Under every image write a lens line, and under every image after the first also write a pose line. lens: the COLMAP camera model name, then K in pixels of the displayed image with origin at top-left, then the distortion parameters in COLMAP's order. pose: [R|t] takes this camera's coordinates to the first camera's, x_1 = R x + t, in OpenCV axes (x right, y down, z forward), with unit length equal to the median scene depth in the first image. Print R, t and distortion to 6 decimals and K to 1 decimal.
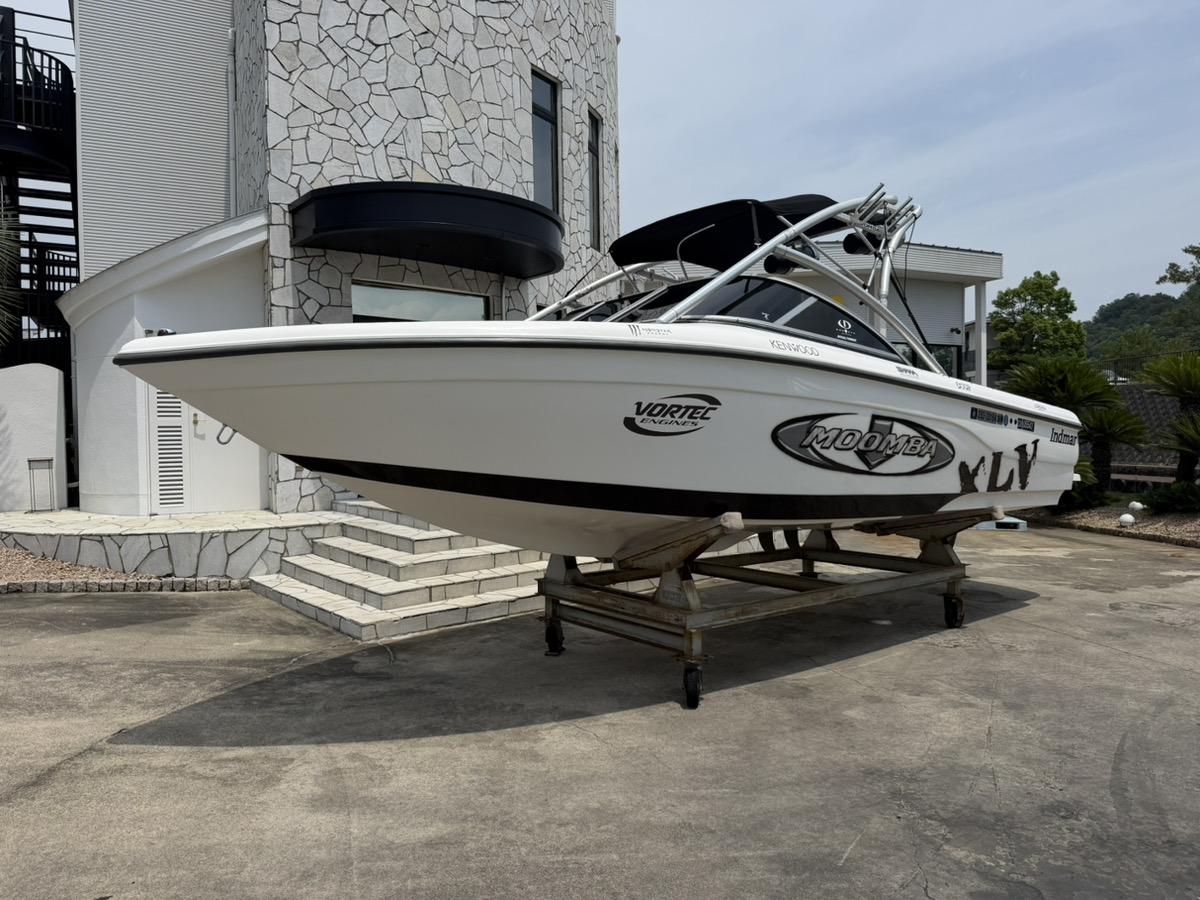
lens RADIAL K [[846.1, 0, 603.8], [0, 846.1, 445.9], [0, 0, 1]] dist [0.021728, -0.028820]
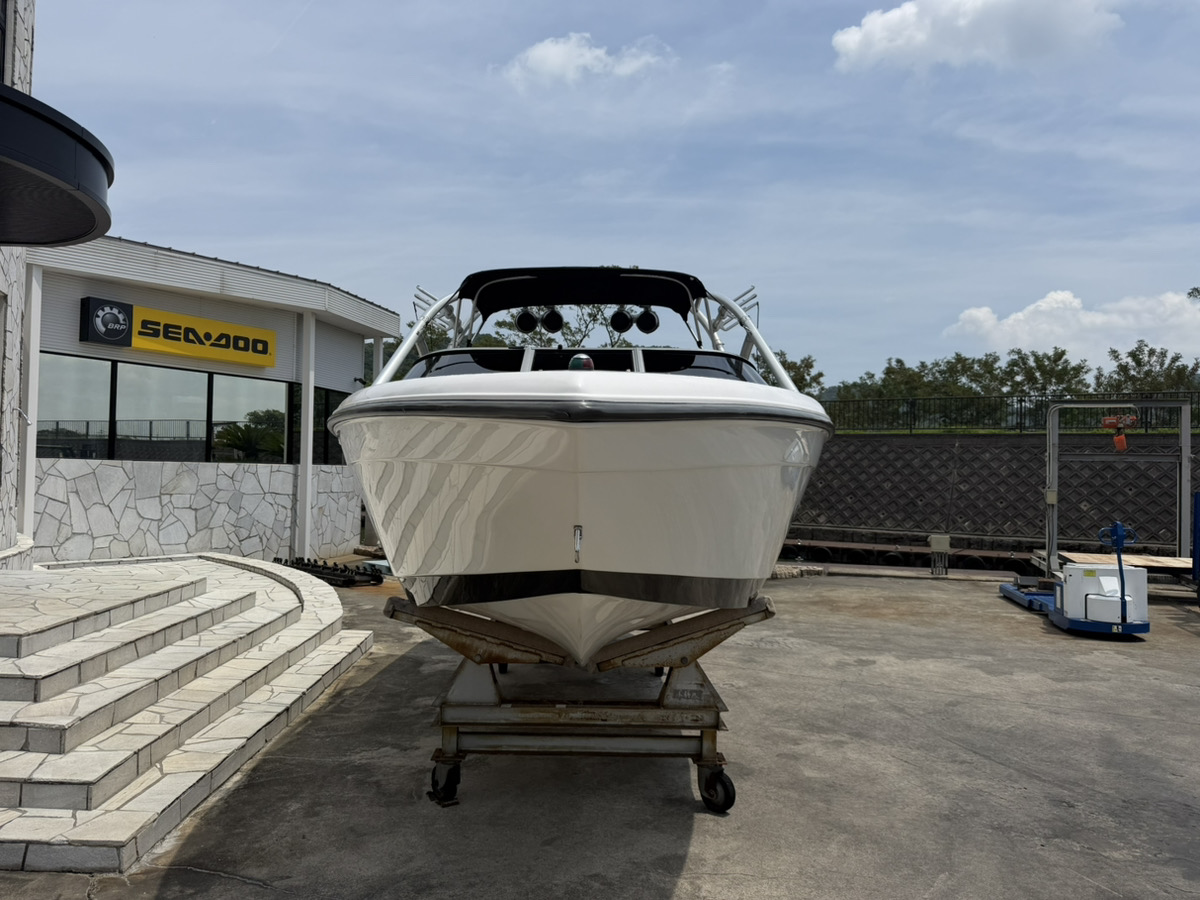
lens RADIAL K [[846.1, 0, 598.0], [0, 846.1, 449.5], [0, 0, 1]] dist [0.021728, -0.028820]
pose [[0.621239, 0.045495, 0.782300, -0.722702], [-0.016522, 0.998852, -0.044969, -0.044290], [-0.783447, 0.015011, 0.621277, 0.519847]]
